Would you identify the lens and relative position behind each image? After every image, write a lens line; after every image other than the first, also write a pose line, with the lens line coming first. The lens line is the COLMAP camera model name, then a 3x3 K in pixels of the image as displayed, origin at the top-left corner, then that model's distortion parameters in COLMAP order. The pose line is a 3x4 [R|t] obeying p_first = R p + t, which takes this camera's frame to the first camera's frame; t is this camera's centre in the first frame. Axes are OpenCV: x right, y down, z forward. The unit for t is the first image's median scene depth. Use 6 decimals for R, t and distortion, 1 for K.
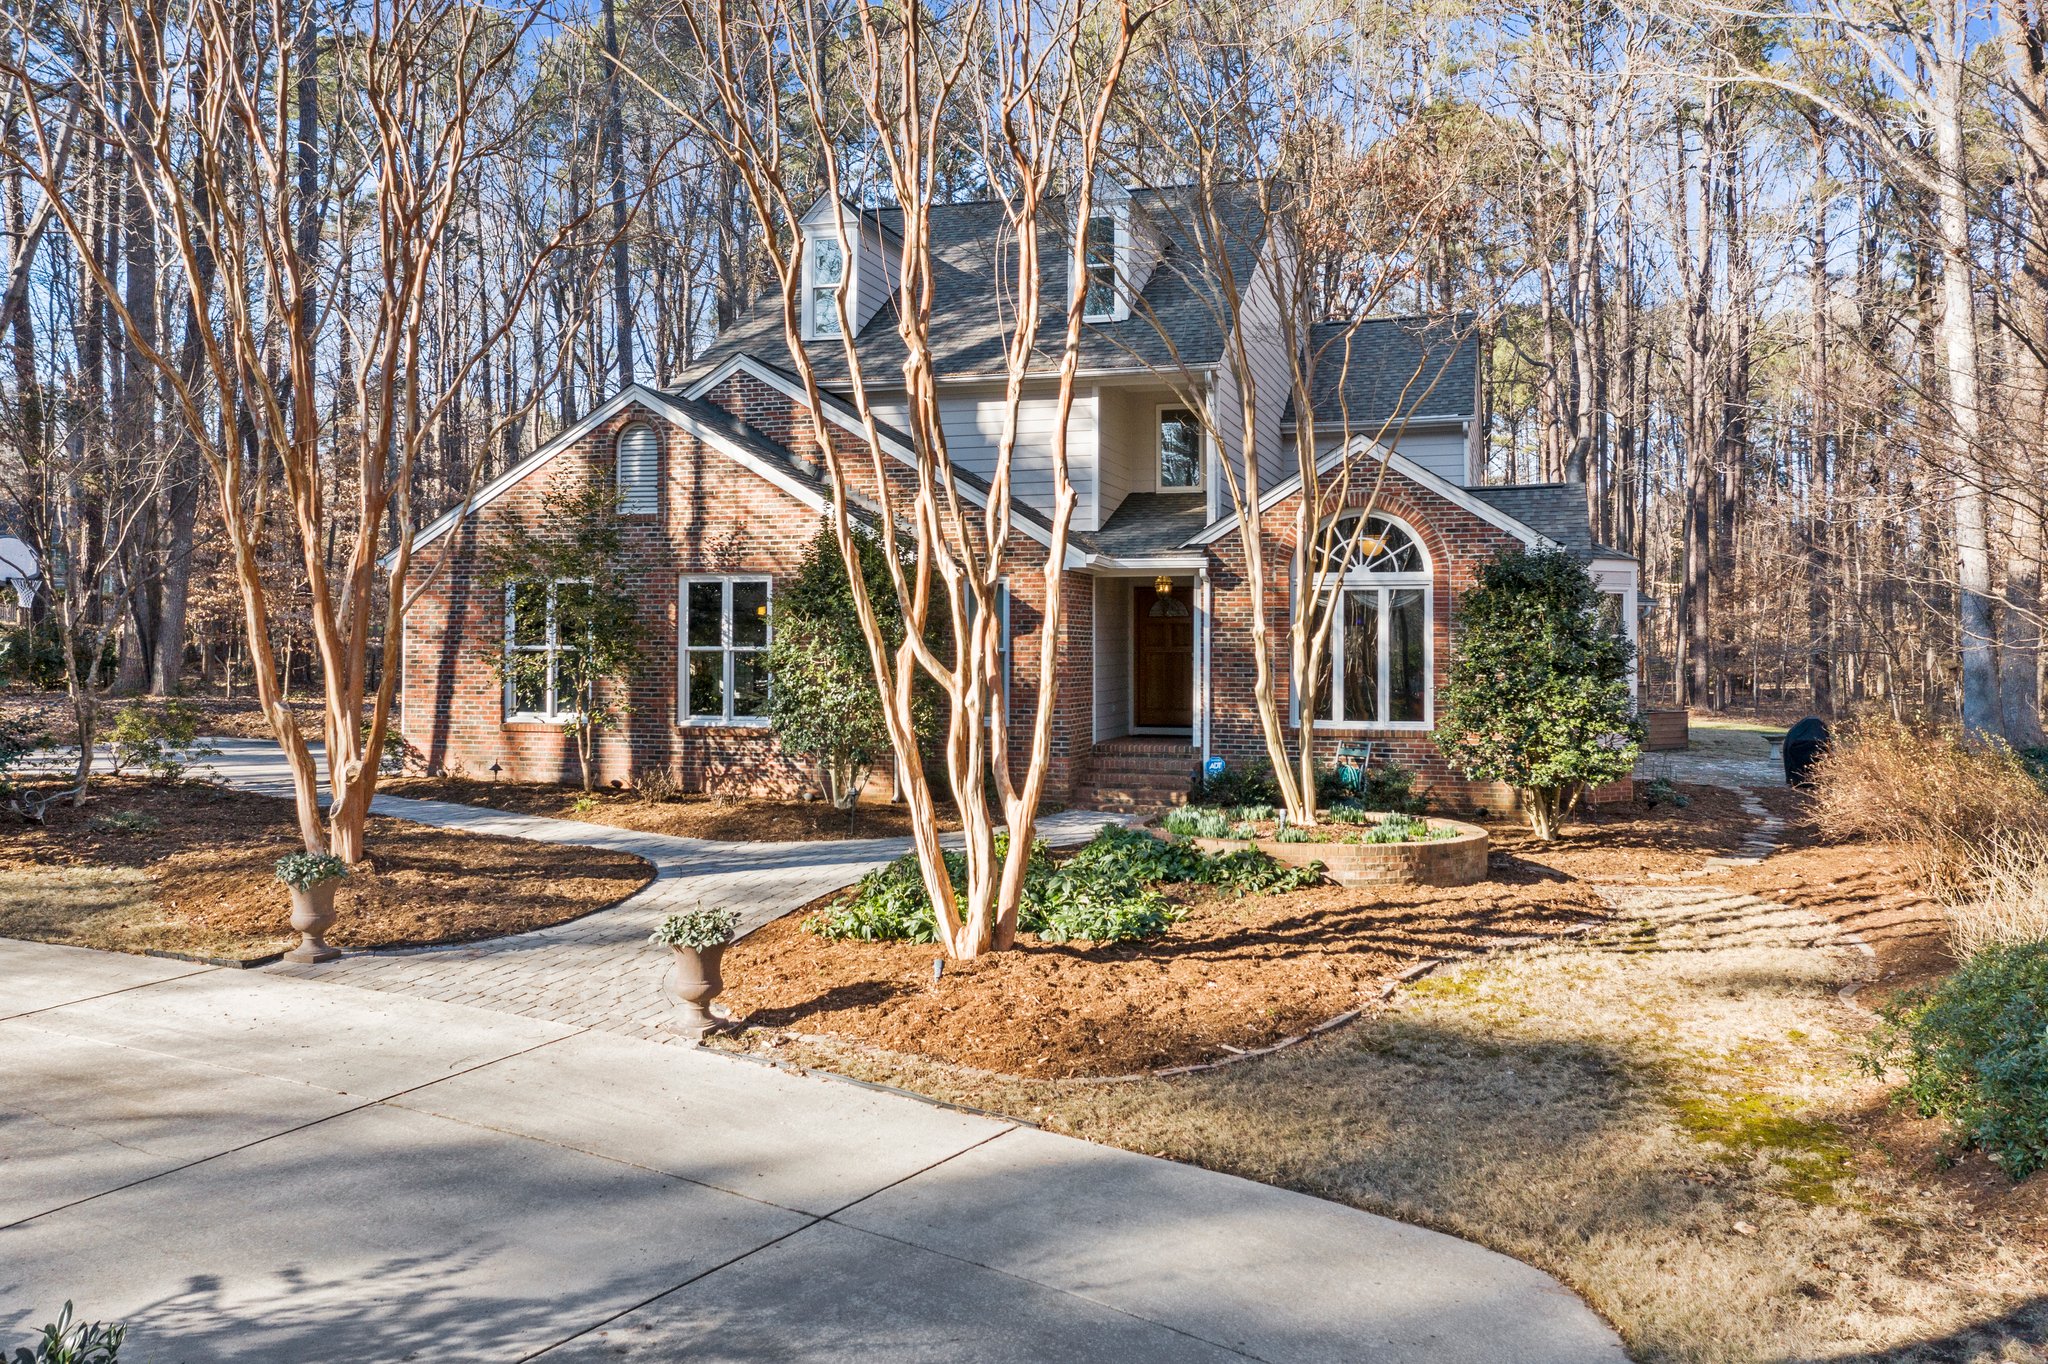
lens RADIAL K [[1691.0, 0, 1096.6], [0, 1691.0, 617.5], [0, 0, 1]] dist [-0.005879, -0.003556]
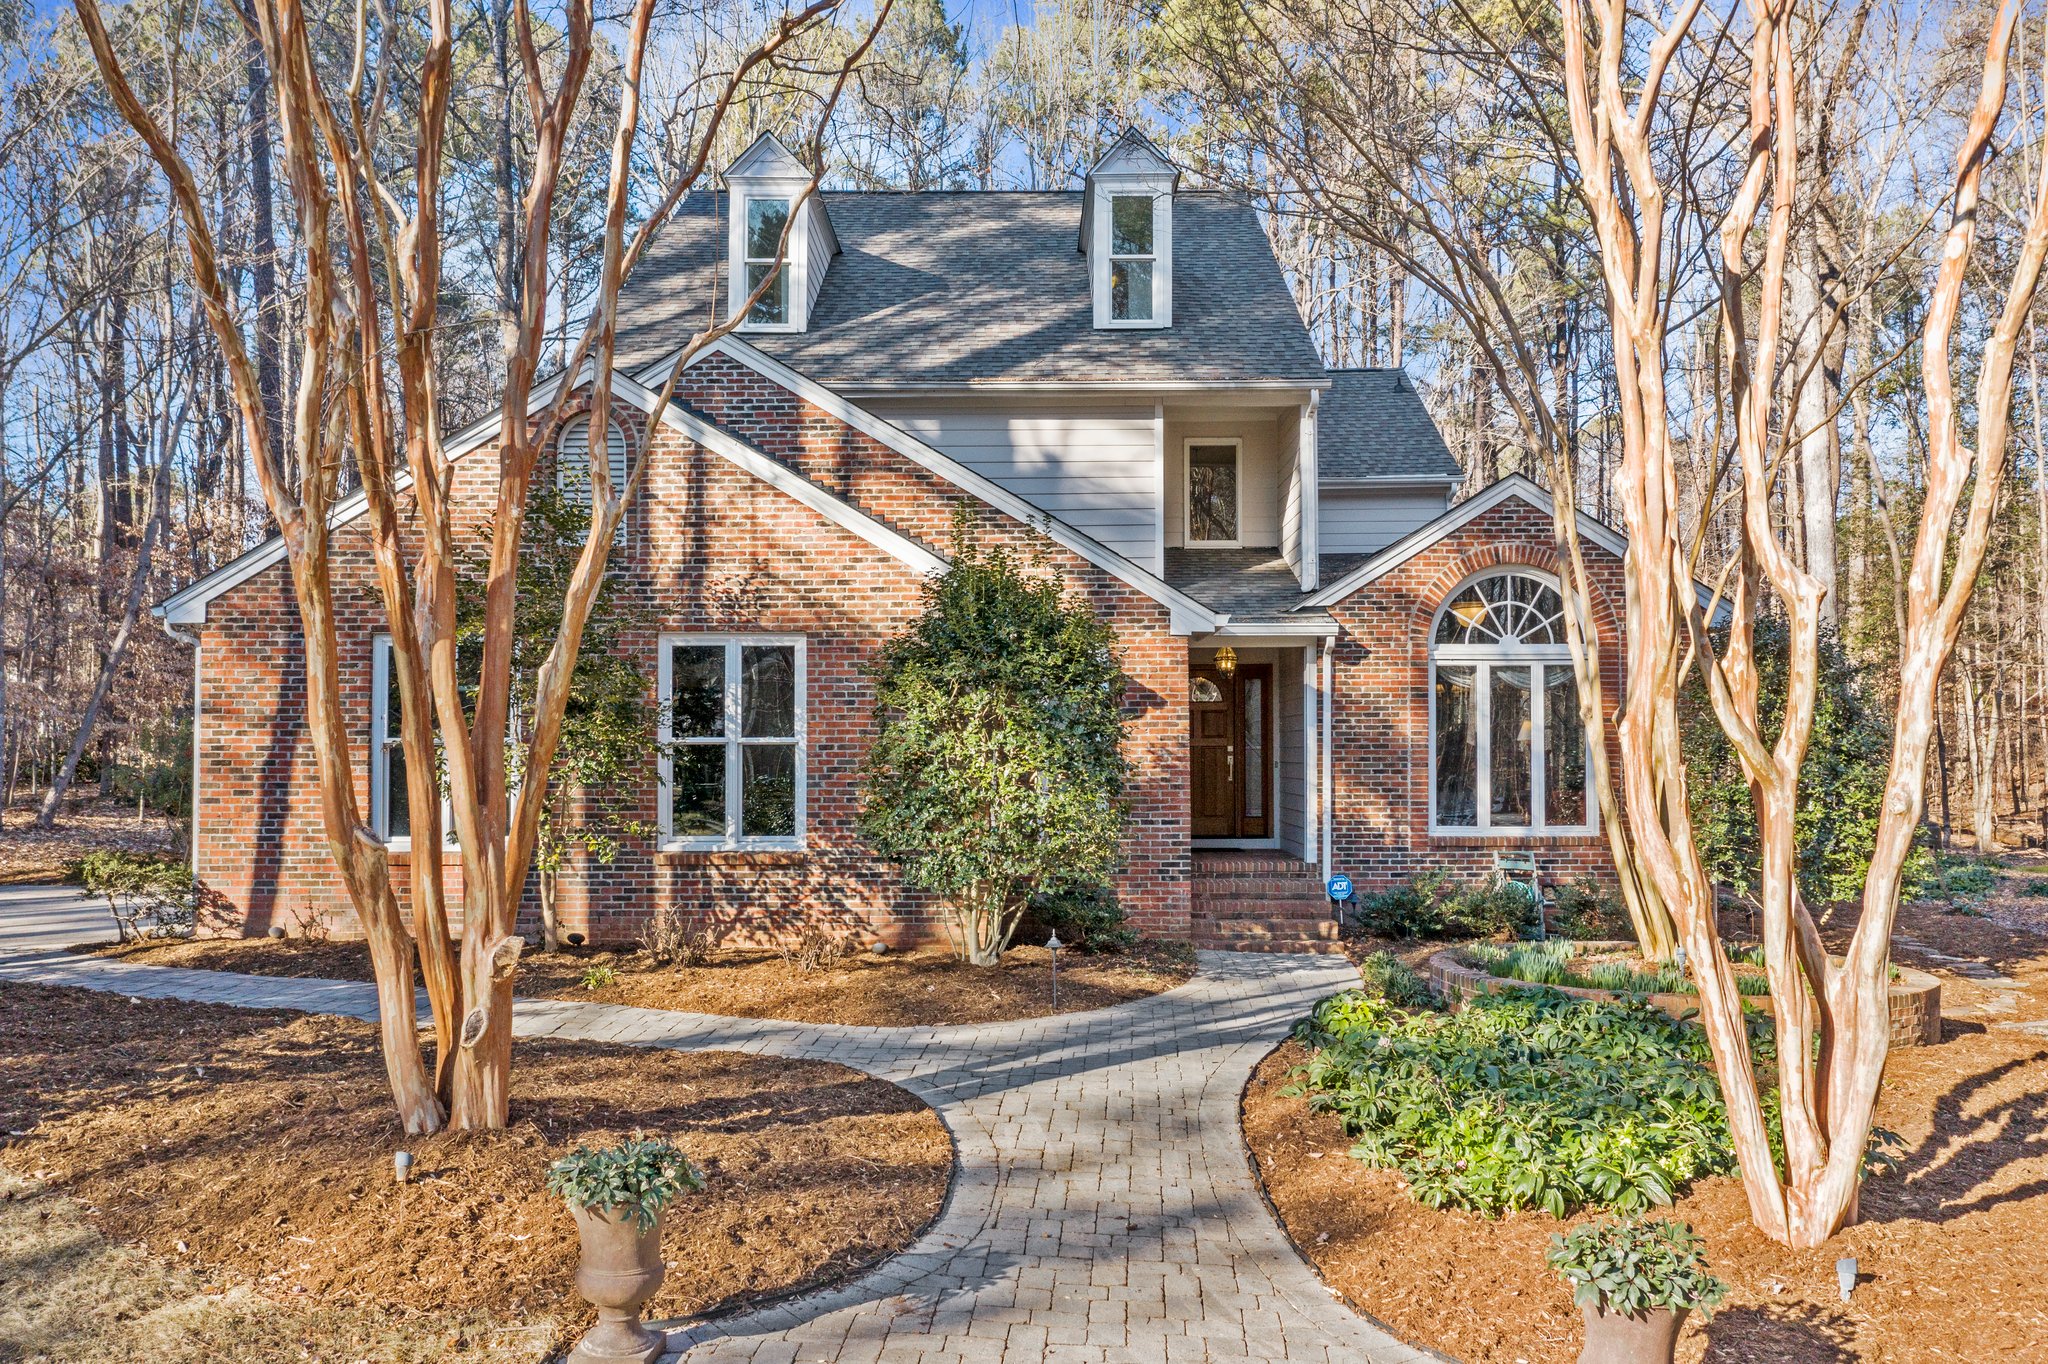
lens RADIAL K [[1660.4, 0, 1031.3], [0, 1660.4, 704.4], [0, 0, 1]] dist [-0.008486, -0.003593]
pose [[0.957734, 0.002552, 0.287644, -0.337264], [0.000837, 0.999932, -0.011658, 0.013235], [-0.287655, 0.011406, 0.957666, 0.341071]]
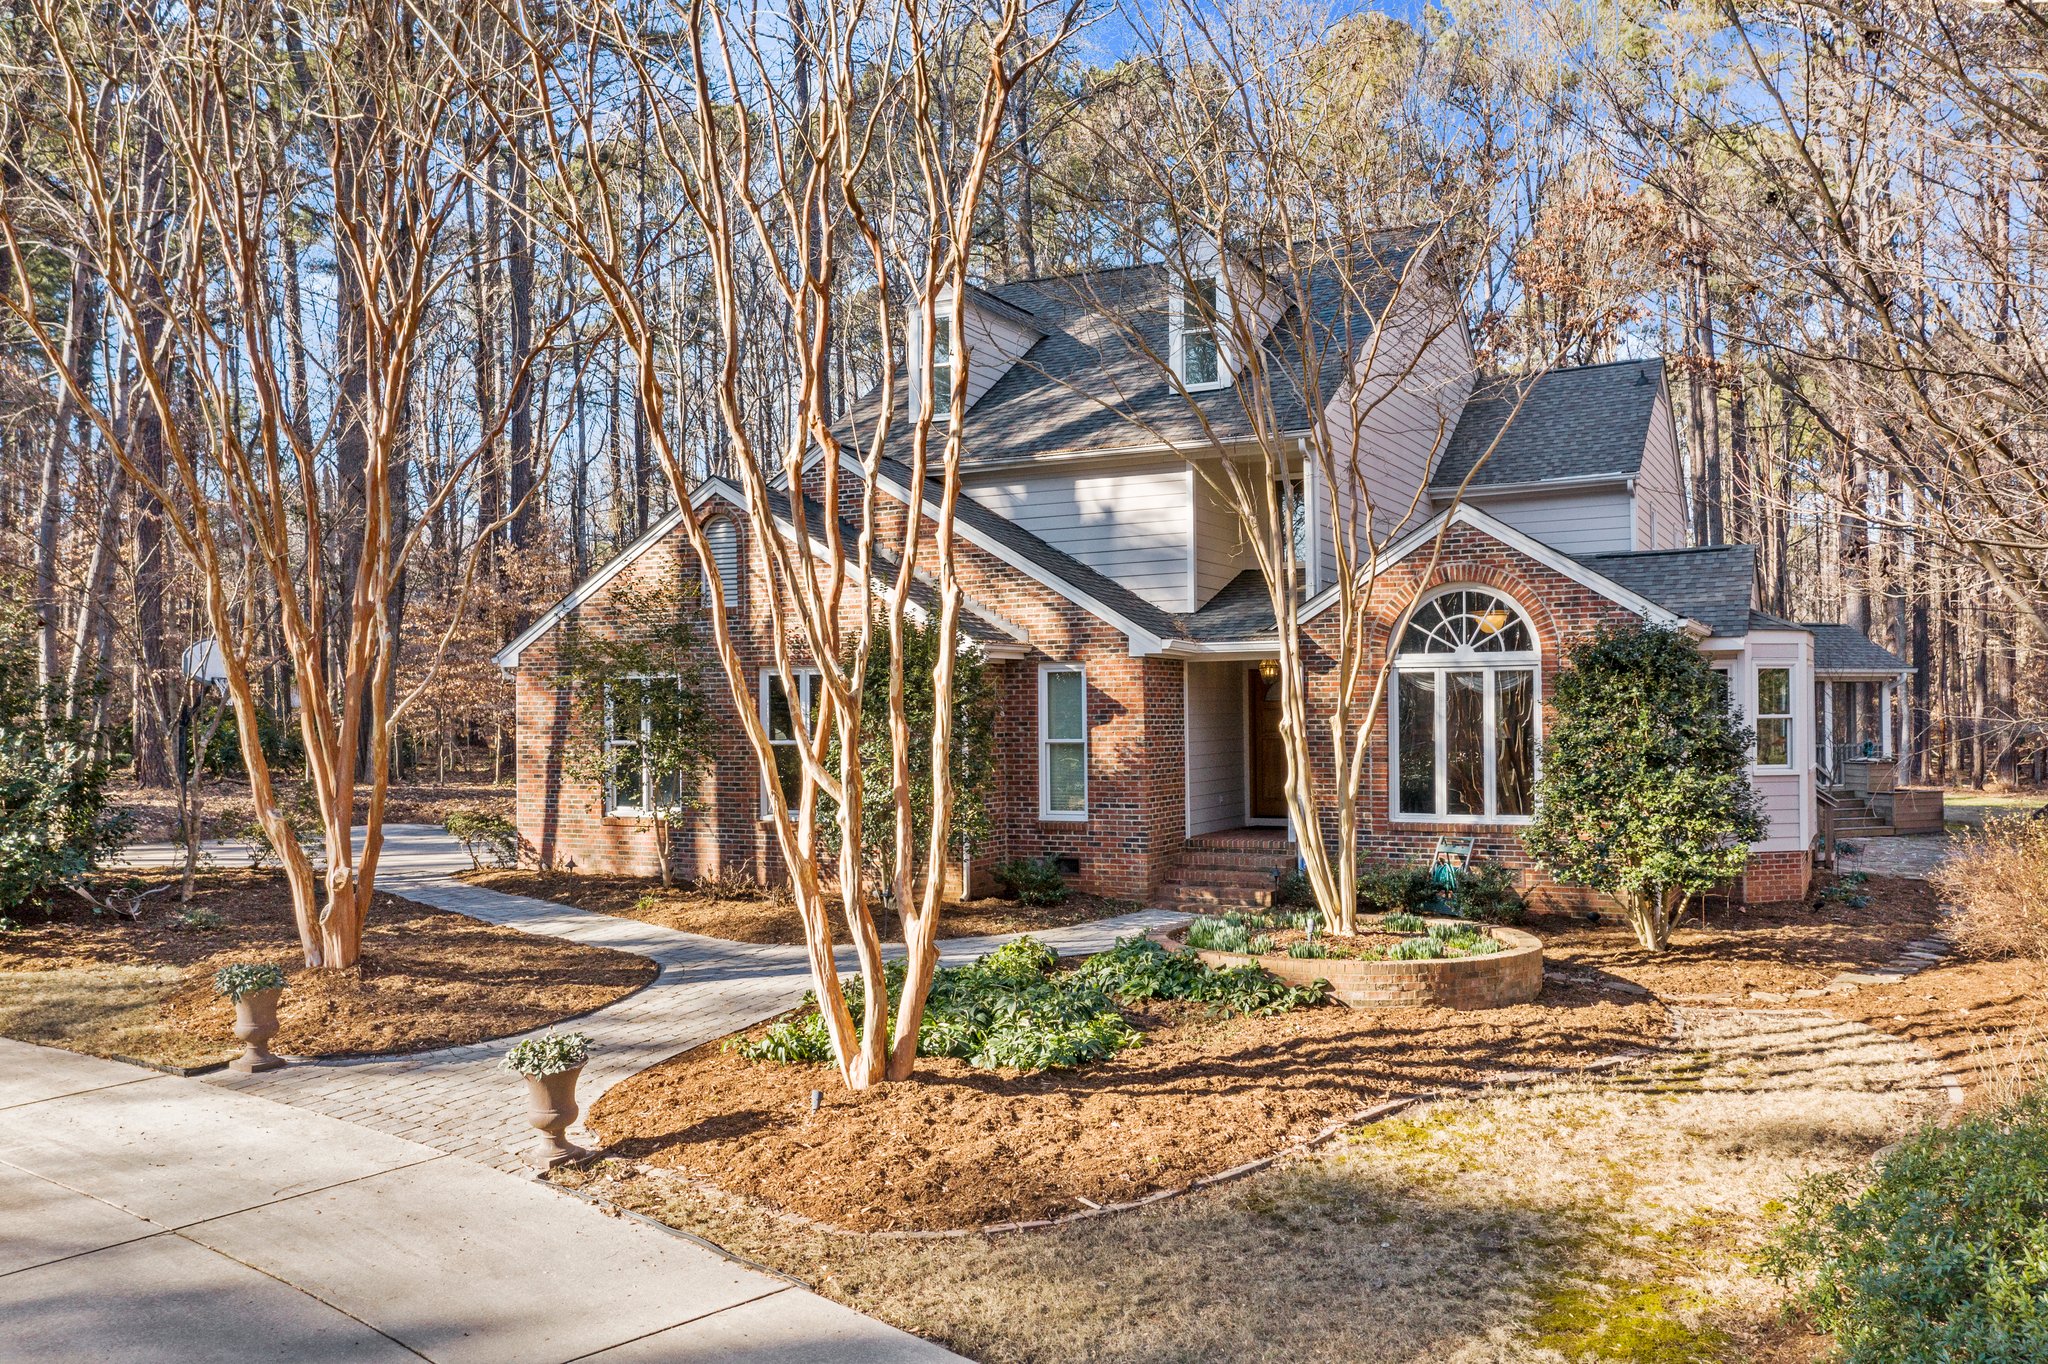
lens RADIAL K [[1710.2, 0, 1070.4], [0, 1710.2, 712.6], [0, 0, 1]] dist [-0.011231, 0.004183]
pose [[0.981566, -0.012790, -0.190693, 0.139561], [0.015755, 0.999777, 0.014040, -0.011897], [0.190471, -0.016785, 0.981549, 0.056958]]
